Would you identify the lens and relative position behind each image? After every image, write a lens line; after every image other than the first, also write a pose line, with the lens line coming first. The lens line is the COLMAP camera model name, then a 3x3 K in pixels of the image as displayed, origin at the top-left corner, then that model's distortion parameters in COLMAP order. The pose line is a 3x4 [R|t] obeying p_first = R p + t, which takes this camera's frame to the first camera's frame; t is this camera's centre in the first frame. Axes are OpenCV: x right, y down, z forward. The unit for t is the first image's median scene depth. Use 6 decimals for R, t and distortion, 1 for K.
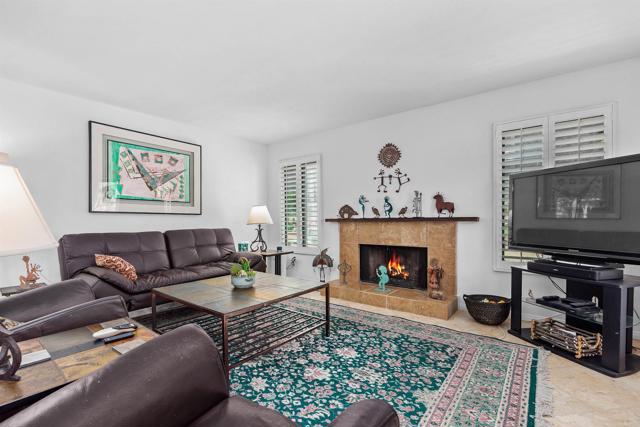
lens RADIAL K [[285.5, 0, 318.4], [0, 285.5, 217.4], [0, 0, 1]] dist [-0.018372, -0.000357]
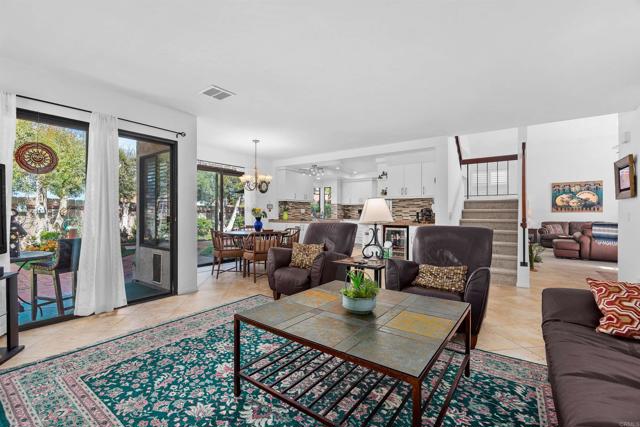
lens RADIAL K [[285.5, 0, 319.4], [0, 285.5, 213.5], [0, 0, 1]] dist [-0.018372, -0.000357]
pose [[-0.999664, 0.002357, -0.025830, -0.162002], [0.002421, 0.999994, -0.002445, -0.000642], [0.025824, -0.002507, -0.999663, 1.896423]]
